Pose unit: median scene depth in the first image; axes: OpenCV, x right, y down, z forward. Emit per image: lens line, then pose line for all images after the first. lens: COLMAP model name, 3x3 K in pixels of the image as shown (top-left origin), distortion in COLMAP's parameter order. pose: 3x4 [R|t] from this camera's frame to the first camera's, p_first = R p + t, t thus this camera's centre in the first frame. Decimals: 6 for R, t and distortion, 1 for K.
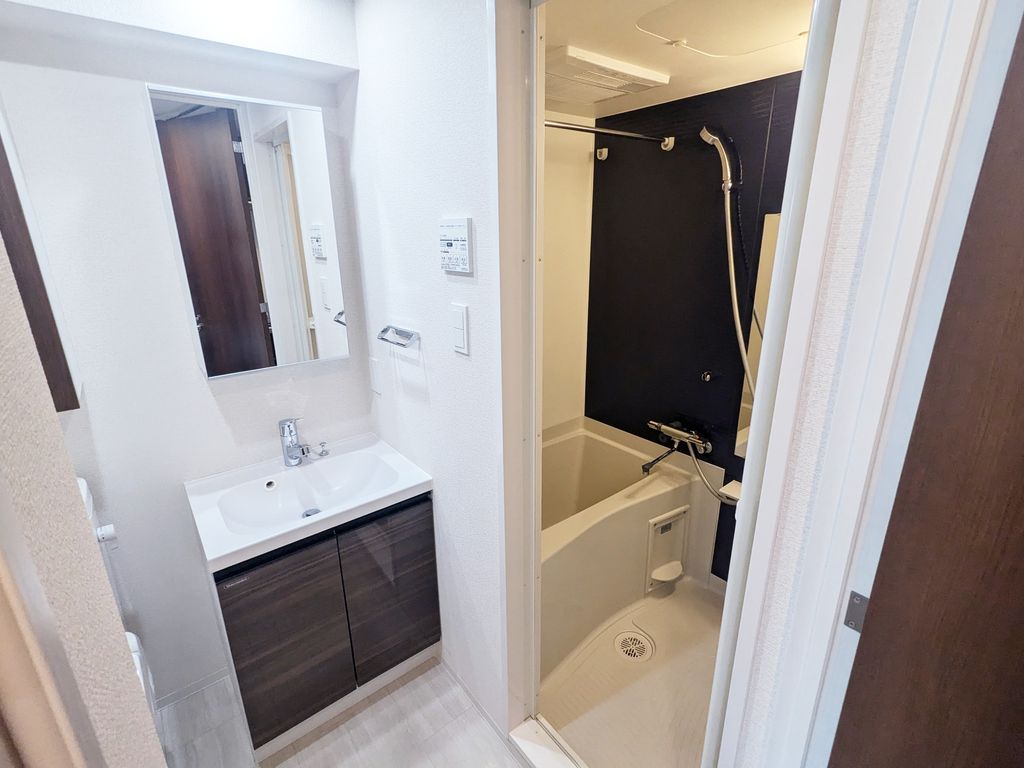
lens RADIAL K [[483.0, 0, 510.7], [0, 483.0, 384.6], [0, 0, 1]] dist [-0.003768, -0.000453]
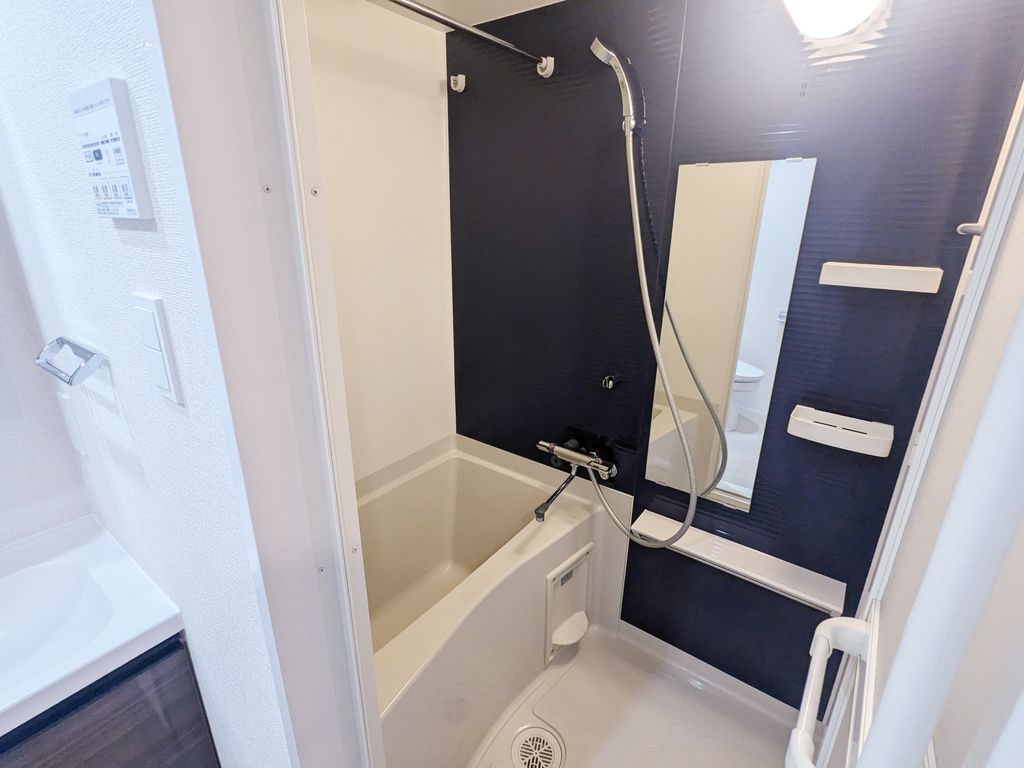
lens RADIAL K [[483.0, 0, 512.8], [0, 483.0, 384.8], [0, 0, 1]] dist [-0.003768, -0.000453]
pose [[0.965217, -0.061783, 0.254045, 0.060278], [0.054179, 0.997852, 0.036826, -0.048154], [-0.255775, -0.021781, 0.966491, 0.282762]]
